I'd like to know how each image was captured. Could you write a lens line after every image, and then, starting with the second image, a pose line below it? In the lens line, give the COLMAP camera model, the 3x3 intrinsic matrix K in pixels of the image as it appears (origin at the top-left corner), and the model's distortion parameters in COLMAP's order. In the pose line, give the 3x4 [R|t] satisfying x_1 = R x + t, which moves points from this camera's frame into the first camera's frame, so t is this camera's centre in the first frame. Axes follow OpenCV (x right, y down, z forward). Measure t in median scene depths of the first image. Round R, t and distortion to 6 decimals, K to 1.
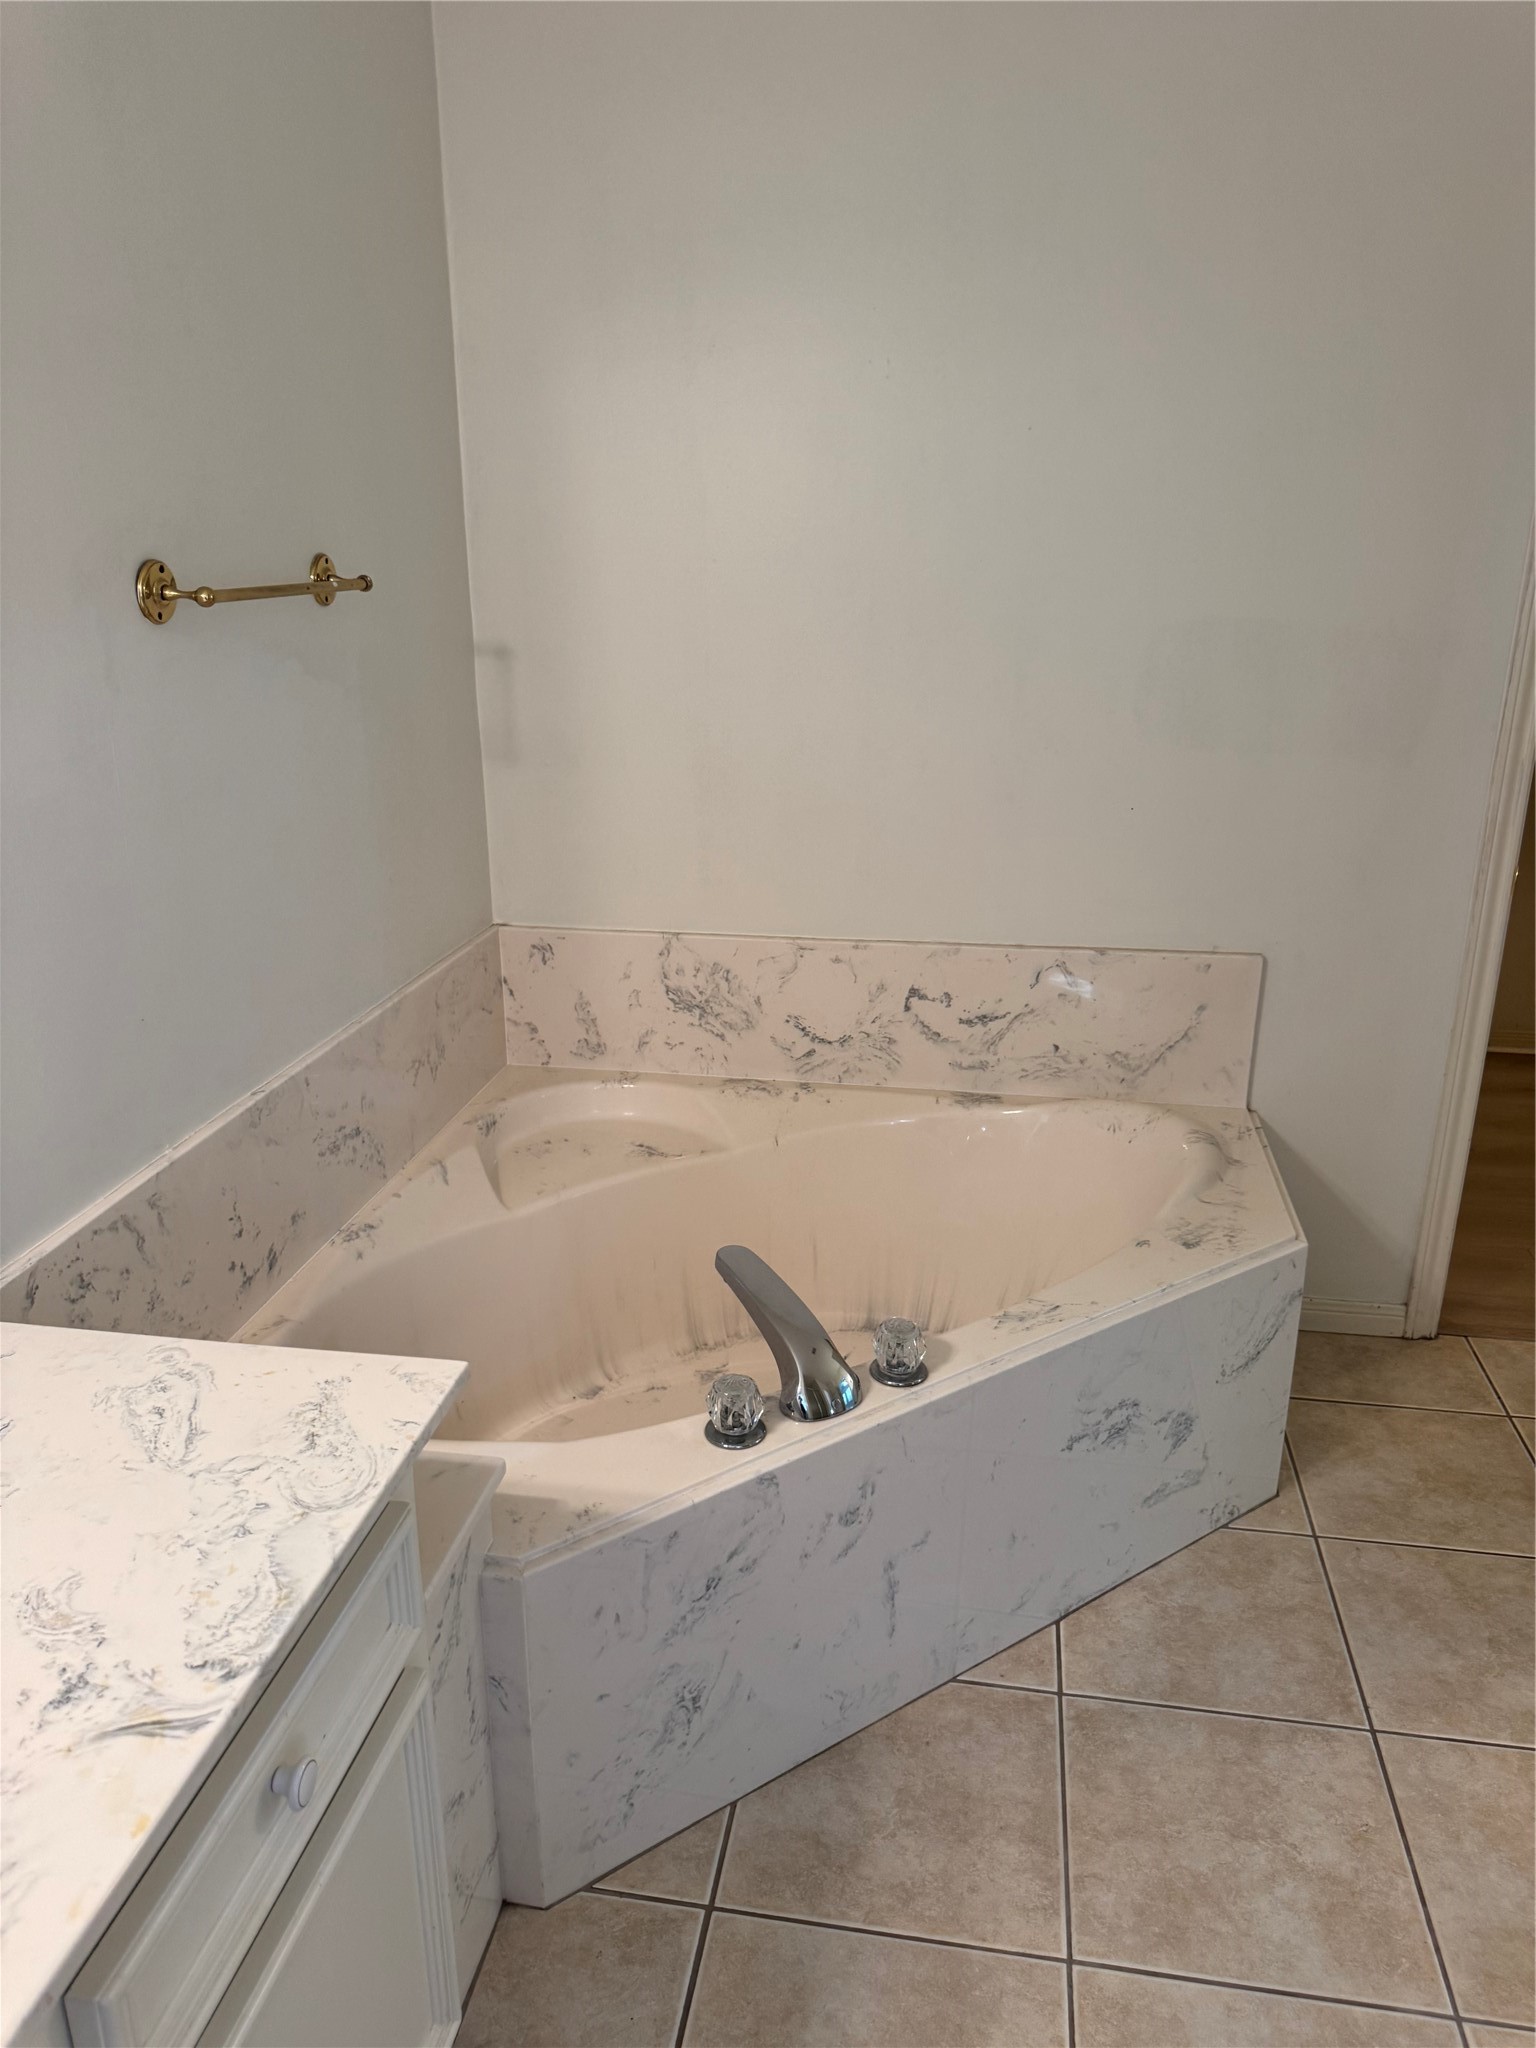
lens RADIAL K [[1459.9, 0, 759.7], [0, 1459.9, 1030.8], [0, 0, 1]] dist [0.056114, -0.065330]
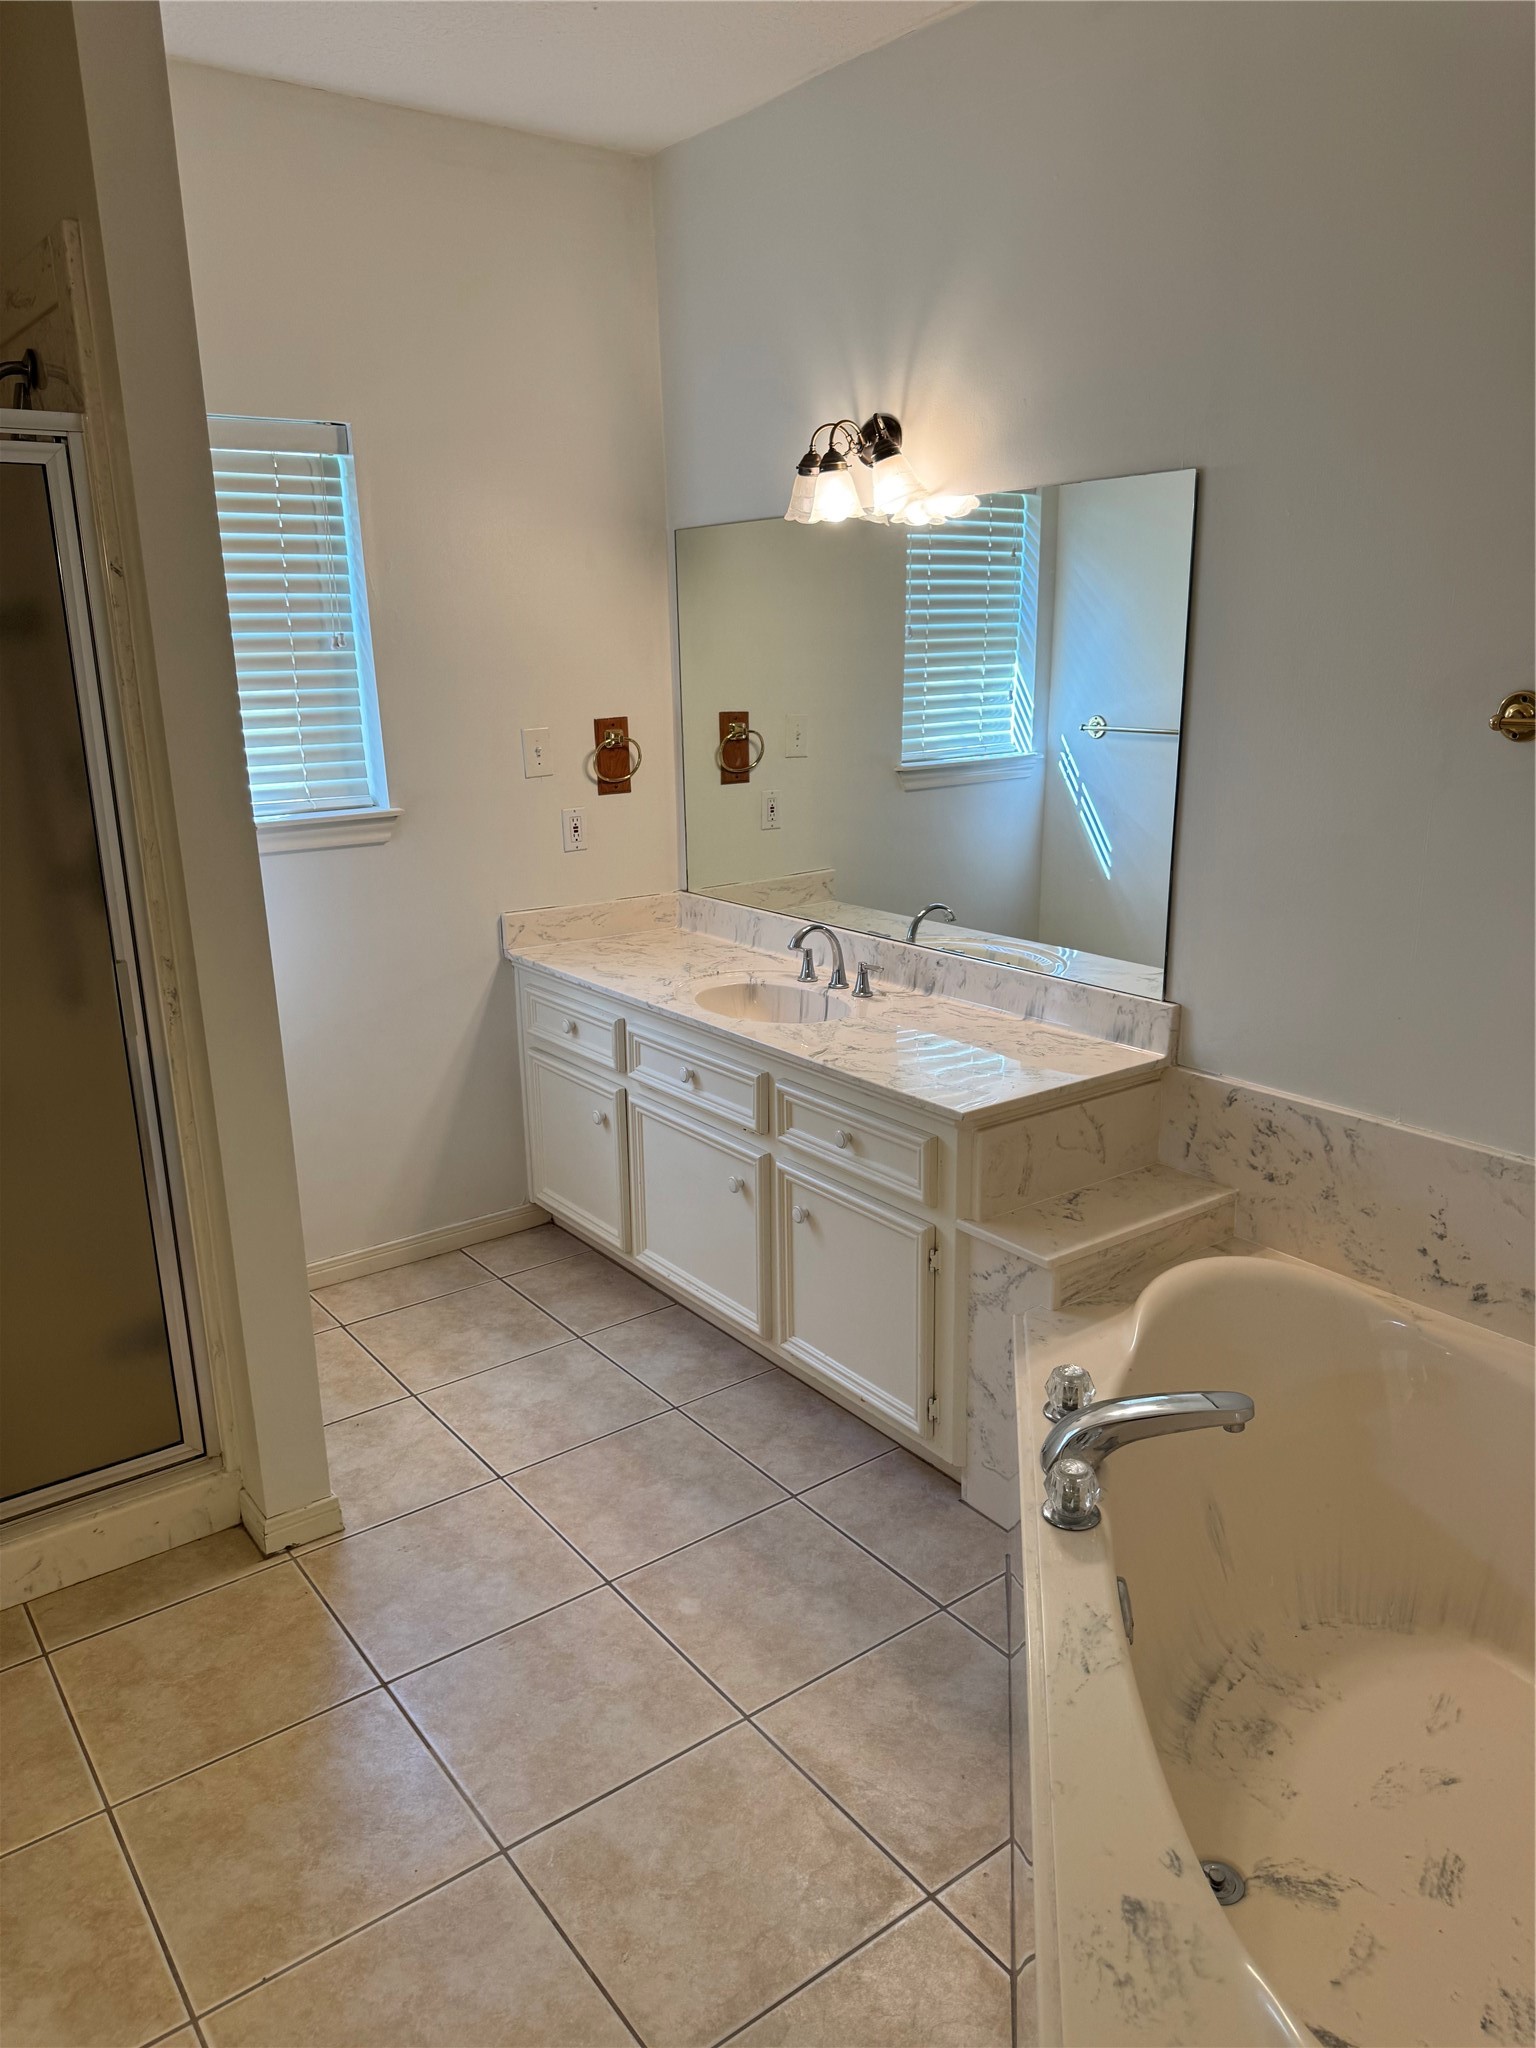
lens RADIAL K [[1459.9, 0, 764.1], [0, 1459.9, 1014.3], [0, 0, 1]] dist [0.056114, -0.065330]
pose [[-0.691352, 0.200663, -0.694094, 0.931928], [-0.208818, 0.864171, 0.457825, -0.511670], [0.691685, 0.461458, -0.555544, 1.351247]]
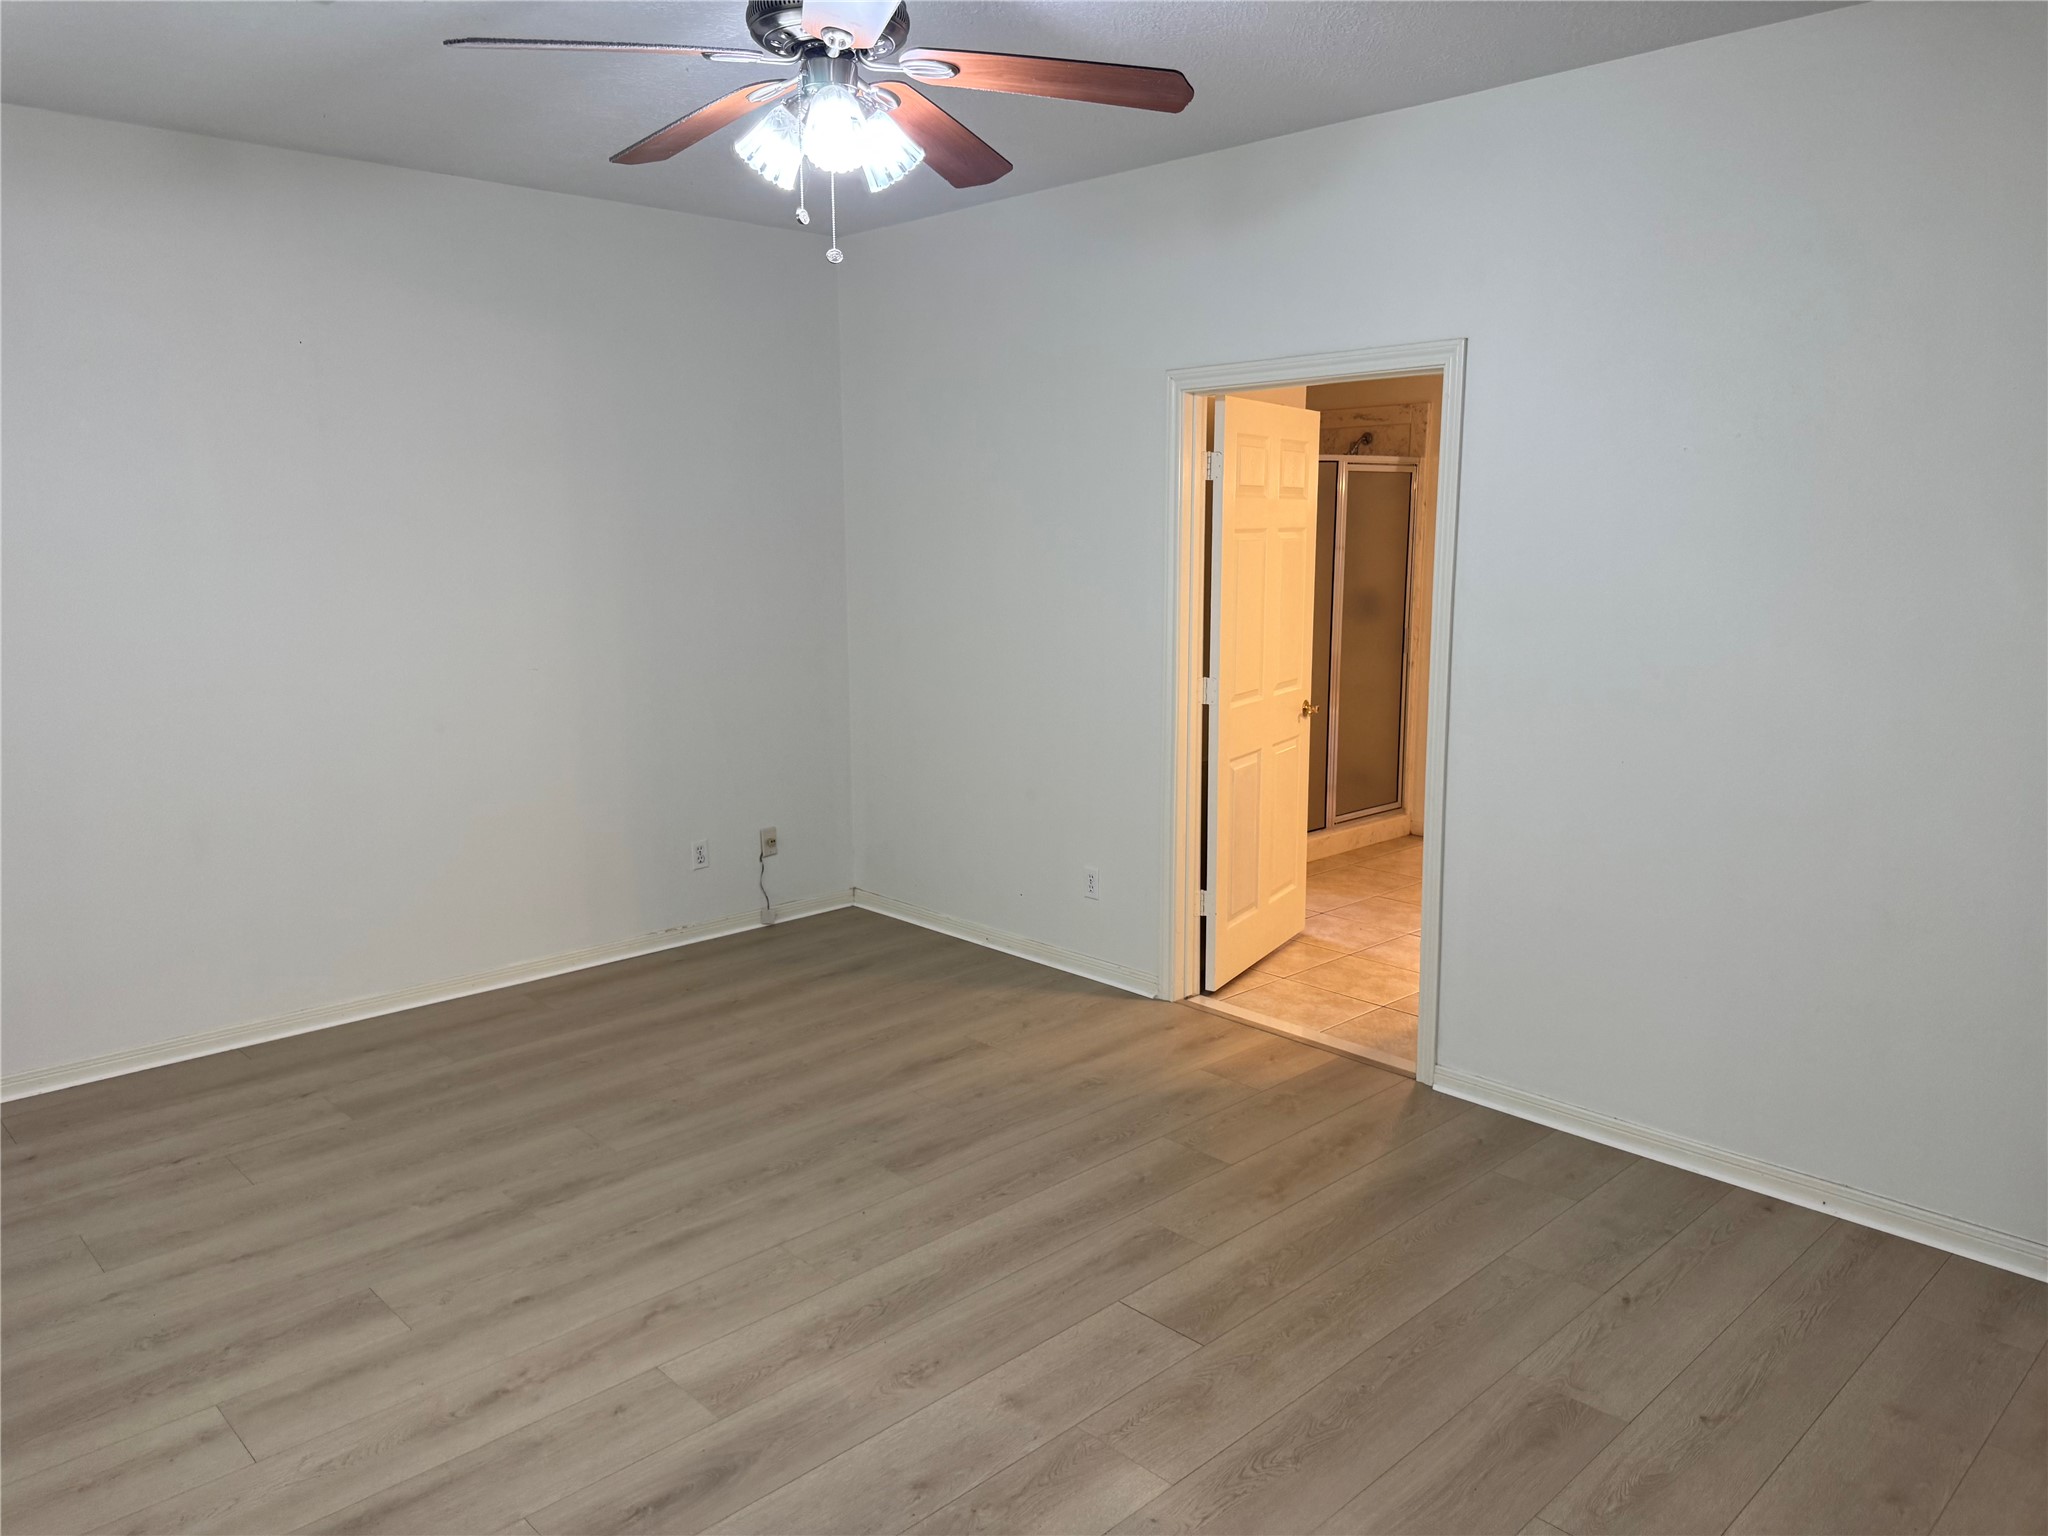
lens RADIAL K [[1459.9, 0, 1045.3], [0, 1459.9, 726.5], [0, 0, 1]] dist [0.056114, -0.065330]
pose [[-0.584819, 0.113681, -0.803158, 4.390408], [-0.257580, 0.912859, 0.316765, -0.610004], [0.769181, 0.392128, -0.504575, 1.582030]]
